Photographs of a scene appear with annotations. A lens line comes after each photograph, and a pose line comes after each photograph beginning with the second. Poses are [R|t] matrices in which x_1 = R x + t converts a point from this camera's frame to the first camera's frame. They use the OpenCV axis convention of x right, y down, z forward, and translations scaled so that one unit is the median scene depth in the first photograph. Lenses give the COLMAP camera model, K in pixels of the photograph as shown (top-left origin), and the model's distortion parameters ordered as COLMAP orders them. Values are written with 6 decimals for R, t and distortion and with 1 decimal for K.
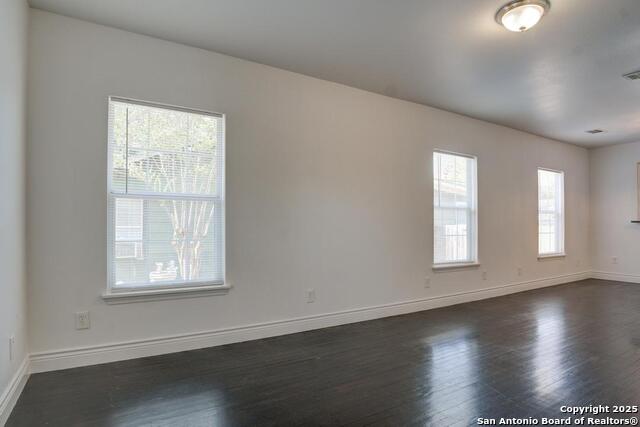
lens RADIAL K [[356.1, 0, 322.8], [0, 356.1, 222.8], [0, 0, 1]] dist [-0.040006, -0.000907]
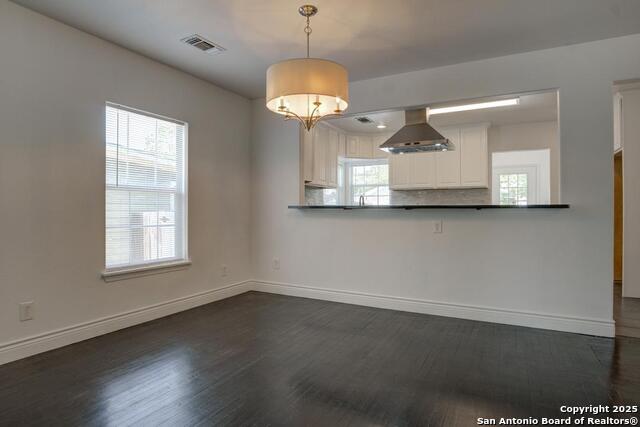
lens RADIAL K [[356.1, 0, 320.2], [0, 356.1, 212.4], [0, 0, 1]] dist [-0.040006, -0.000907]
pose [[0.871873, -0.007795, 0.489669, 0.315417], [0.002810, 0.999936, 0.010916, 0.000275], [-0.489723, -0.008142, 0.871840, 0.190080]]
